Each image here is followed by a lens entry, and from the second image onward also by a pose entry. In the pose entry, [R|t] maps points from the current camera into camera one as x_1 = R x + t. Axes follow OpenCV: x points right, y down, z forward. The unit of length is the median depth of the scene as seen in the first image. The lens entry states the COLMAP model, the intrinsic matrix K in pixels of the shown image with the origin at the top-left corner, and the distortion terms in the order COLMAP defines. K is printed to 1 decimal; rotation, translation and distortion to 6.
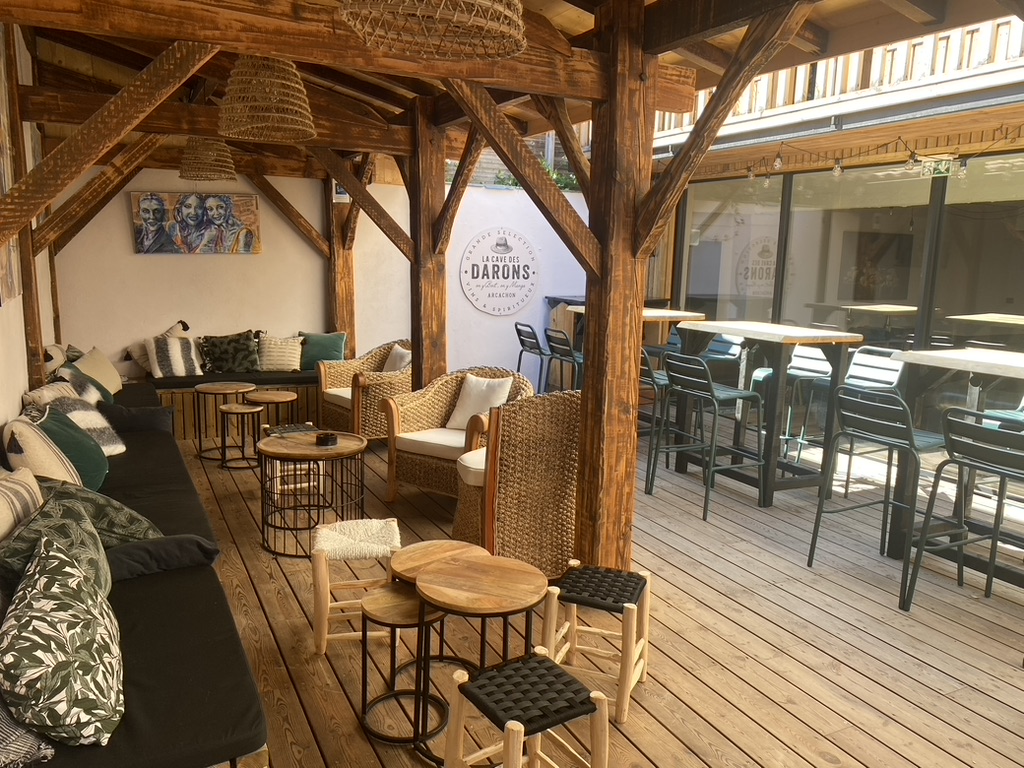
lens RADIAL K [[792.3, 0, 515.1], [0, 792.3, 389.3], [0, 0, 1]] dist [0.060454, -0.068248]
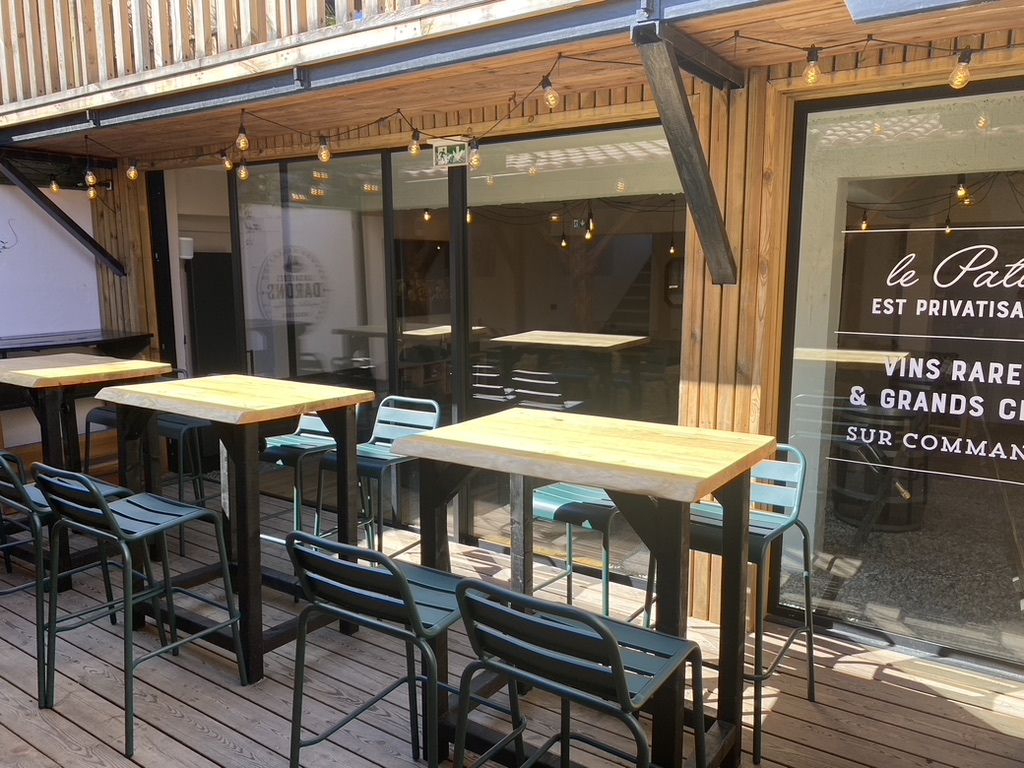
lens RADIAL K [[792.3, 0, 515.1], [0, 792.3, 389.3], [0, 0, 1]] dist [0.060454, -0.068248]
pose [[0.877903, -0.104857, 0.467216, 0.256060], [0.109247, 0.993856, 0.017774, -0.076899], [-0.466209, 0.035438, 0.883964, 0.391961]]
